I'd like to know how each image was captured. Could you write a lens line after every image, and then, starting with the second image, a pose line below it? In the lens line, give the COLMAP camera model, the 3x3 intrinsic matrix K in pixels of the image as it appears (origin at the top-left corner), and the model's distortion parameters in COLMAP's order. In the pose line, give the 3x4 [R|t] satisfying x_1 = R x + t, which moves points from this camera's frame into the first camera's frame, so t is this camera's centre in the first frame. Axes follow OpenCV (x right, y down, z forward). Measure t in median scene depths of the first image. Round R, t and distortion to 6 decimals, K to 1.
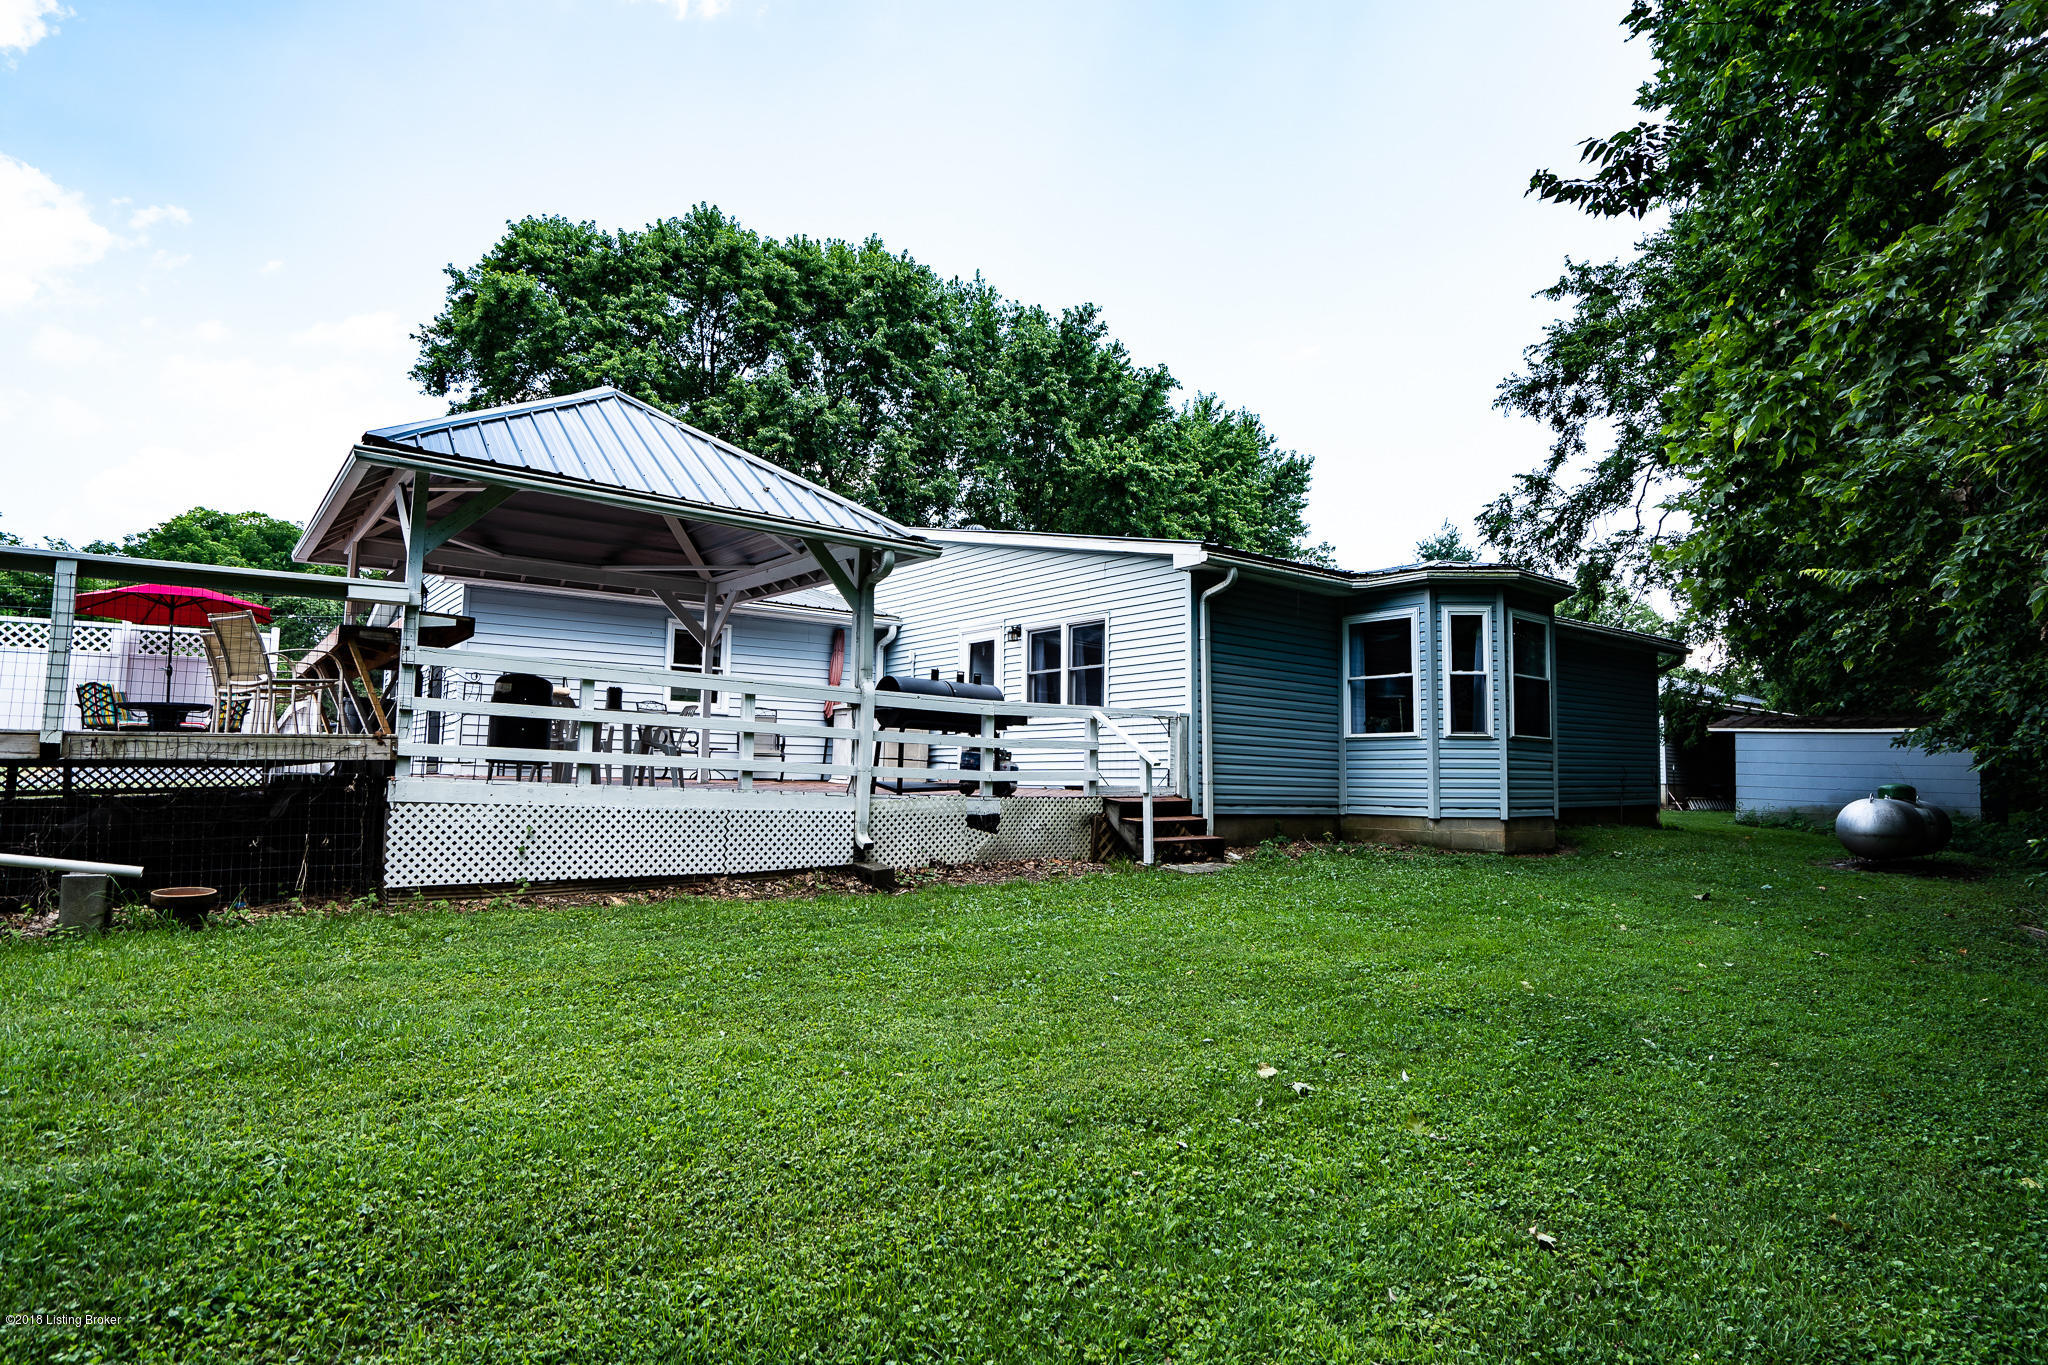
lens RADIAL K [[1068.4, 0, 1024.0], [0, 1068.4, 689.5], [0, 0, 1]] dist [0.001274, -0.000109]
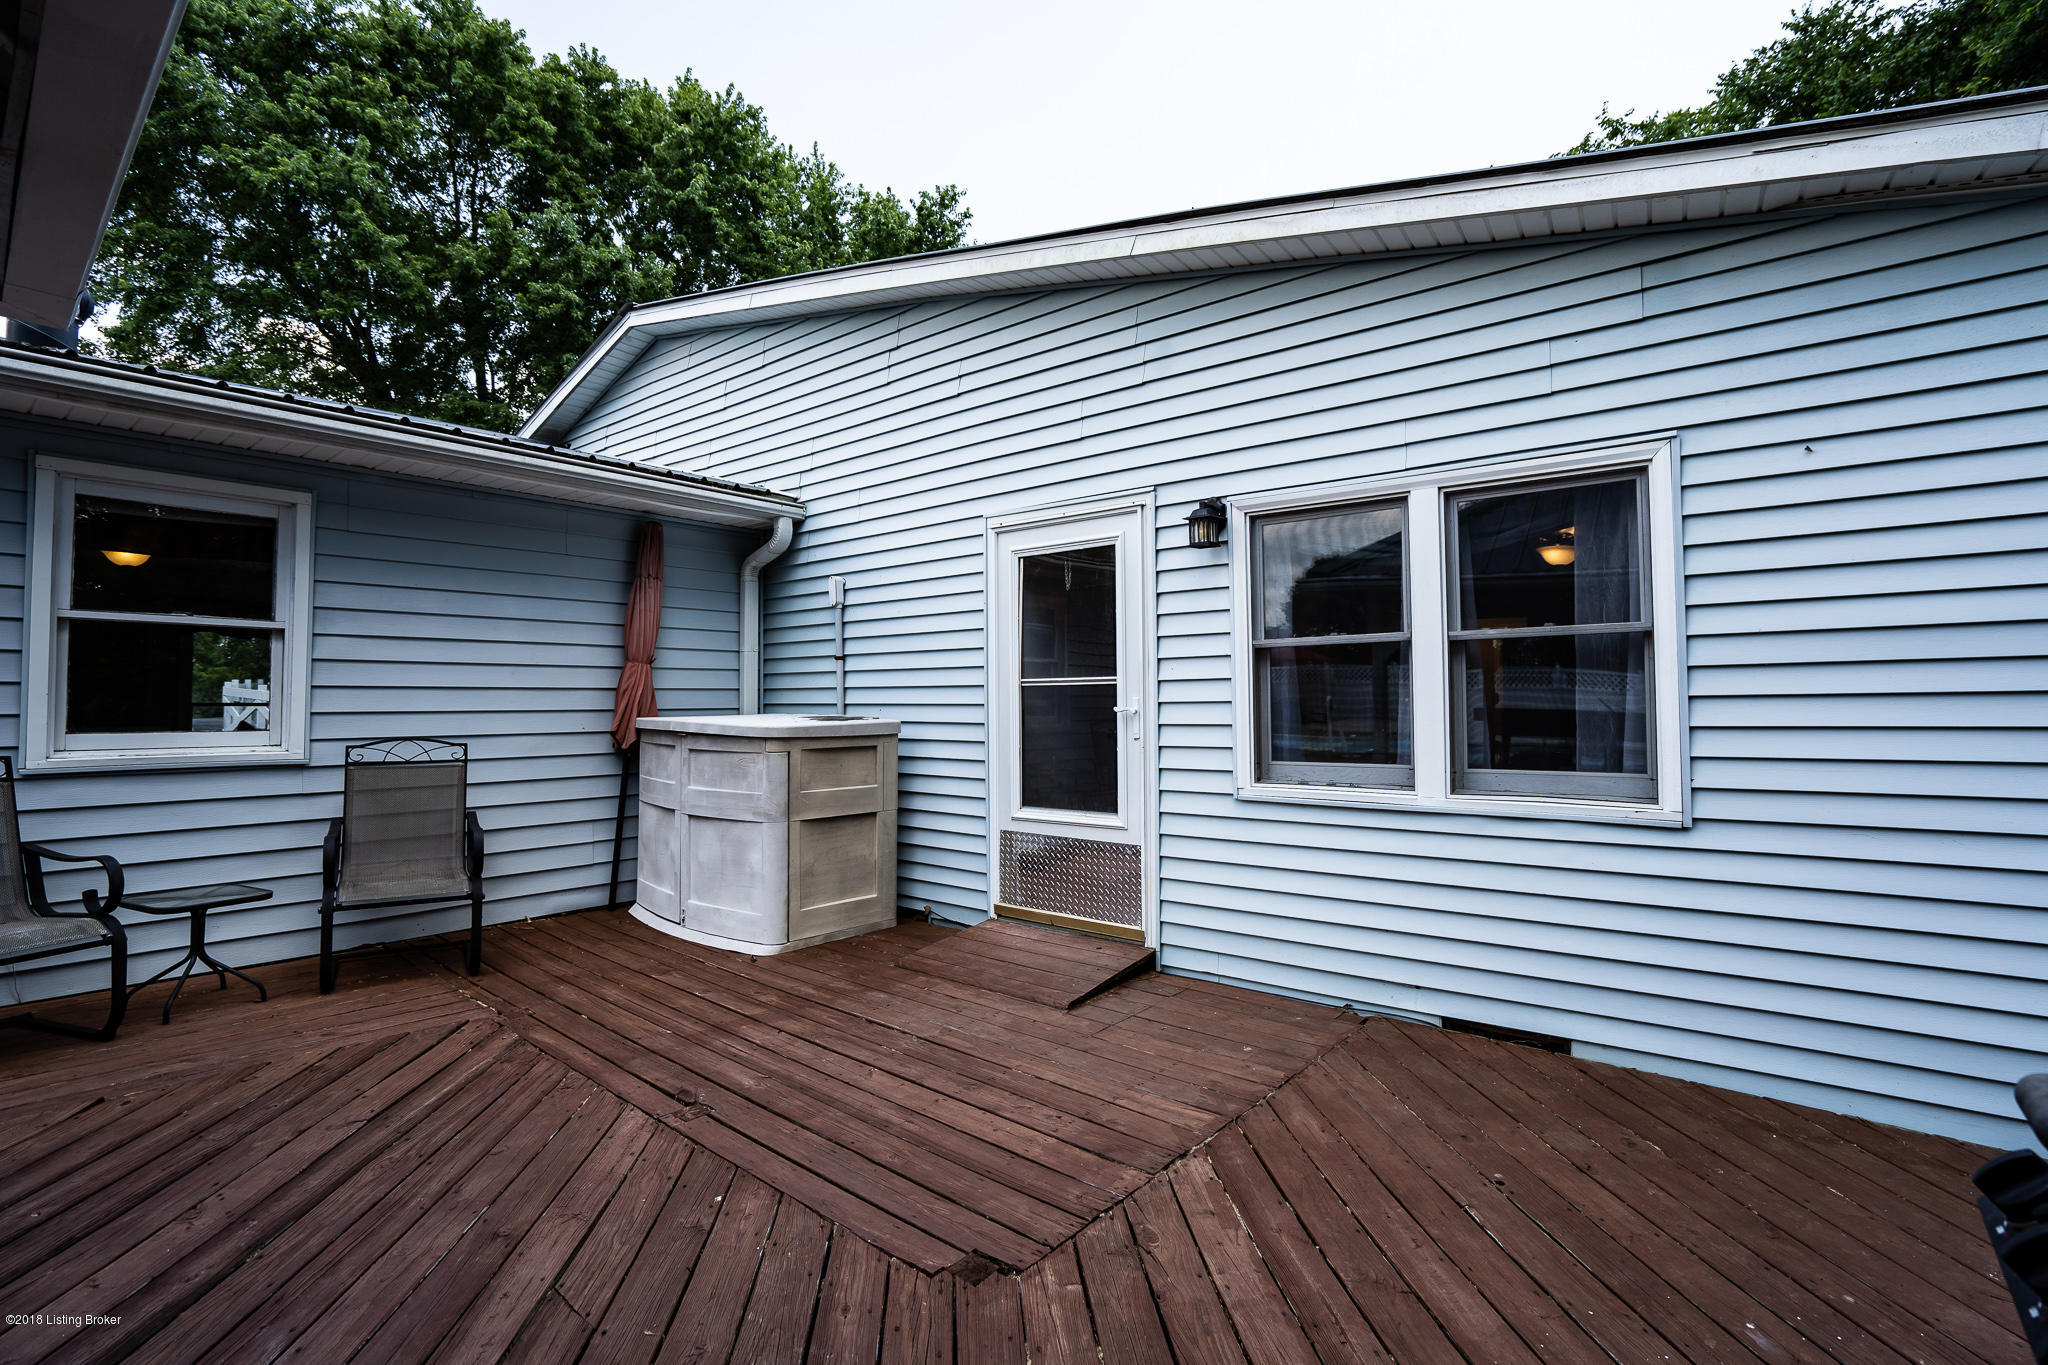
lens RADIAL K [[938.8, 0, 1021.9], [0, 938.8, 669.6], [0, 0, 1]] dist [-0.002953, 0.000217]
pose [[0.979485, -0.008766, 0.201325, -0.046110], [-0.000865, 0.998861, 0.047700, -0.007879], [-0.201514, -0.046895, 0.978362, 0.269568]]
